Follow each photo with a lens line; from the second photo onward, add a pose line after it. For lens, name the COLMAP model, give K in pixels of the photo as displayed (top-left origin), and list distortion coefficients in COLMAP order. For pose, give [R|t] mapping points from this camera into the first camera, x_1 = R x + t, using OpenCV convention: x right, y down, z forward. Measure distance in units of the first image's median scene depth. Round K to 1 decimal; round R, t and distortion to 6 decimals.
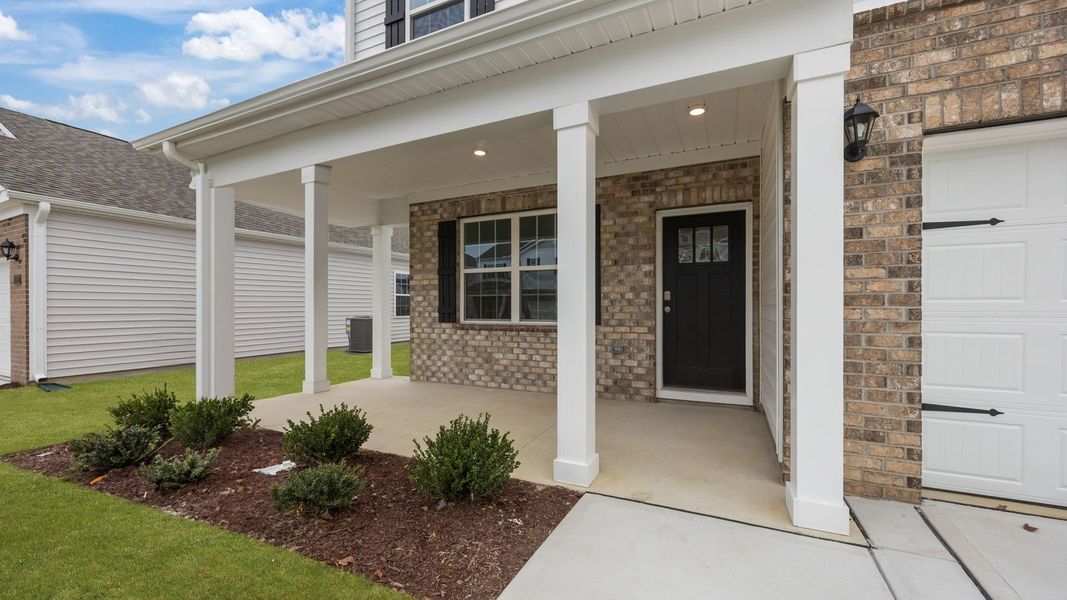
lens RADIAL K [[408.9, 0, 535.1], [0, 408.9, 307.5], [0, 0, 1]] dist [-0.000583, 0.000027]
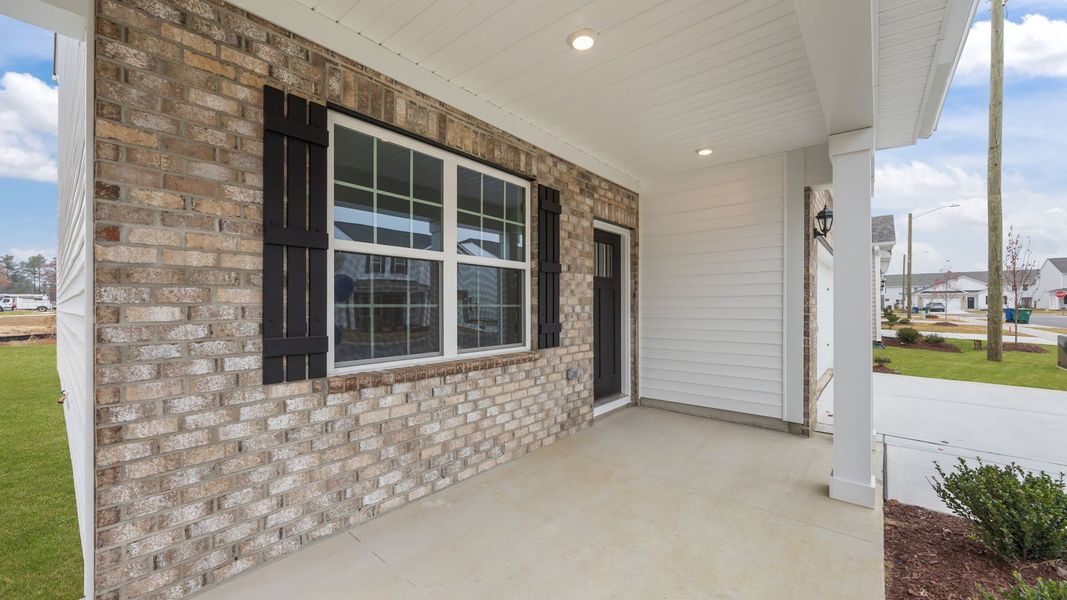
lens RADIAL K [[408.9, 0, 535.1], [0, 408.9, 307.5], [0, 0, 1]] dist [-0.000583, 0.000027]
pose [[0.257783, 0.000466, 0.966203, -0.535849], [0.005561, 0.999983, -0.001966, -0.026687], [-0.966187, 0.005880, 0.257776, 0.748438]]
